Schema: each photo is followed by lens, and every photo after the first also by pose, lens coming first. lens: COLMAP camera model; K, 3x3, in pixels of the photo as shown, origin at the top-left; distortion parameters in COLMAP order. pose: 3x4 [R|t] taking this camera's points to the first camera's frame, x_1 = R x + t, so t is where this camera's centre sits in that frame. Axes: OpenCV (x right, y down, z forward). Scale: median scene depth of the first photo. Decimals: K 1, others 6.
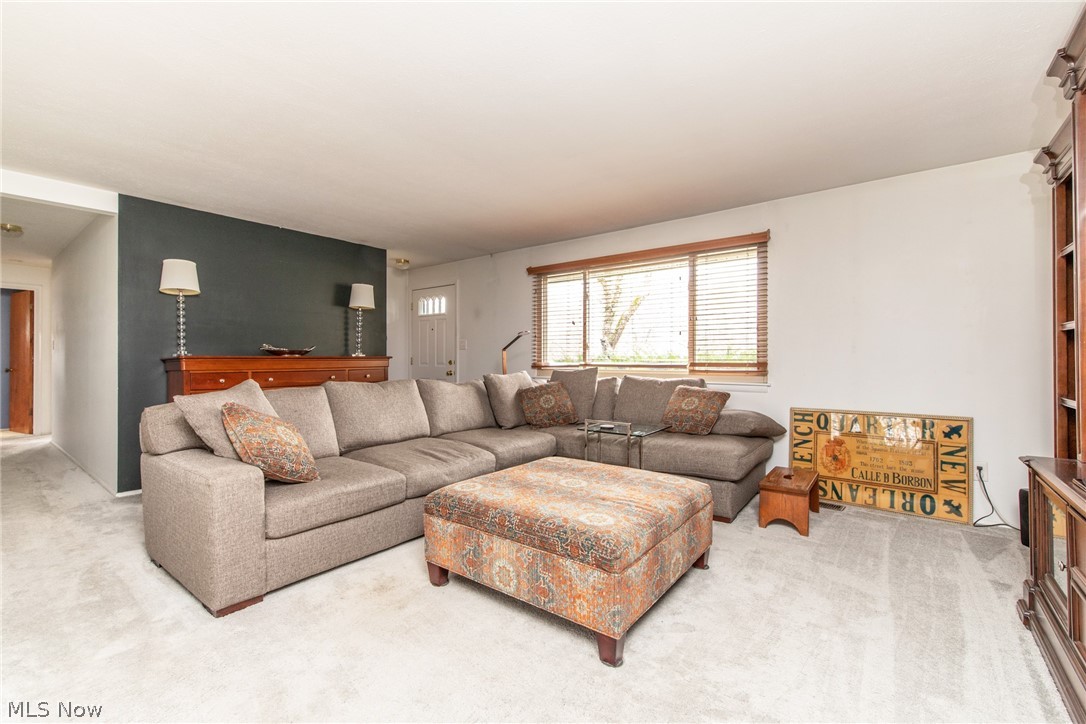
lens RADIAL K [[470.4, 0, 537.0], [0, 470.4, 354.5], [0, 0, 1]] dist [0.000608, 0.000204]
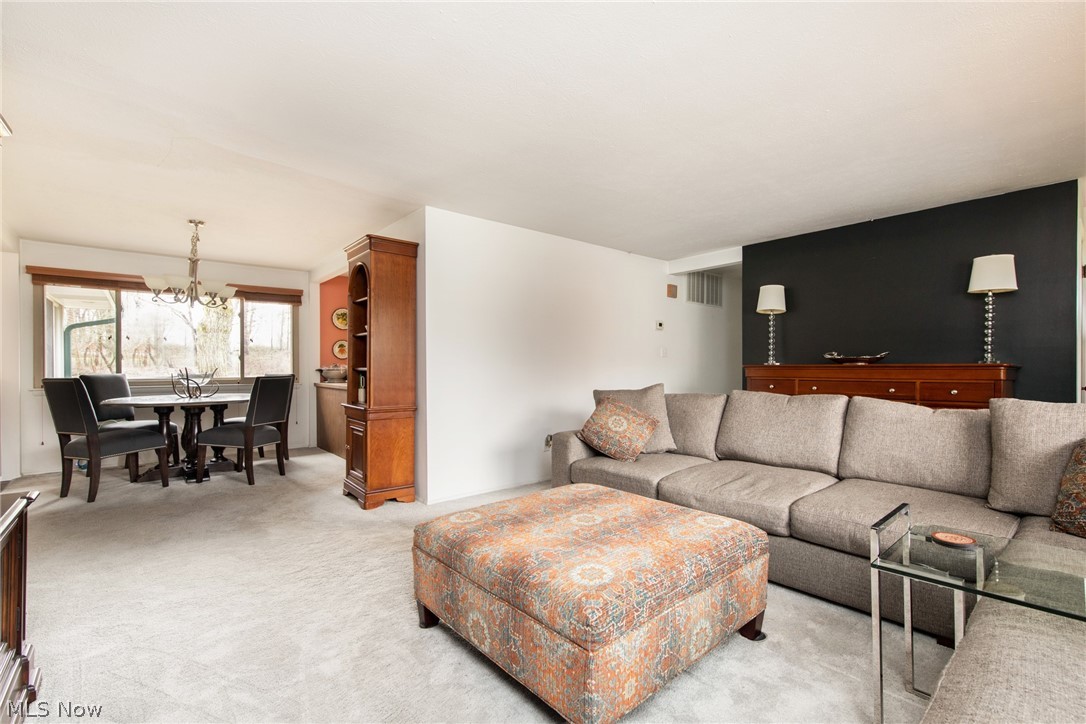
lens RADIAL K [[470.4, 0, 536.6], [0, 470.4, 363.4], [0, 0, 1]] dist [0.000608, 0.000204]
pose [[-0.193359, -0.001193, -0.981127, 0.576345], [0.013000, 0.999908, -0.003778, -0.003441], [0.981042, -0.013486, -0.193325, 0.671887]]
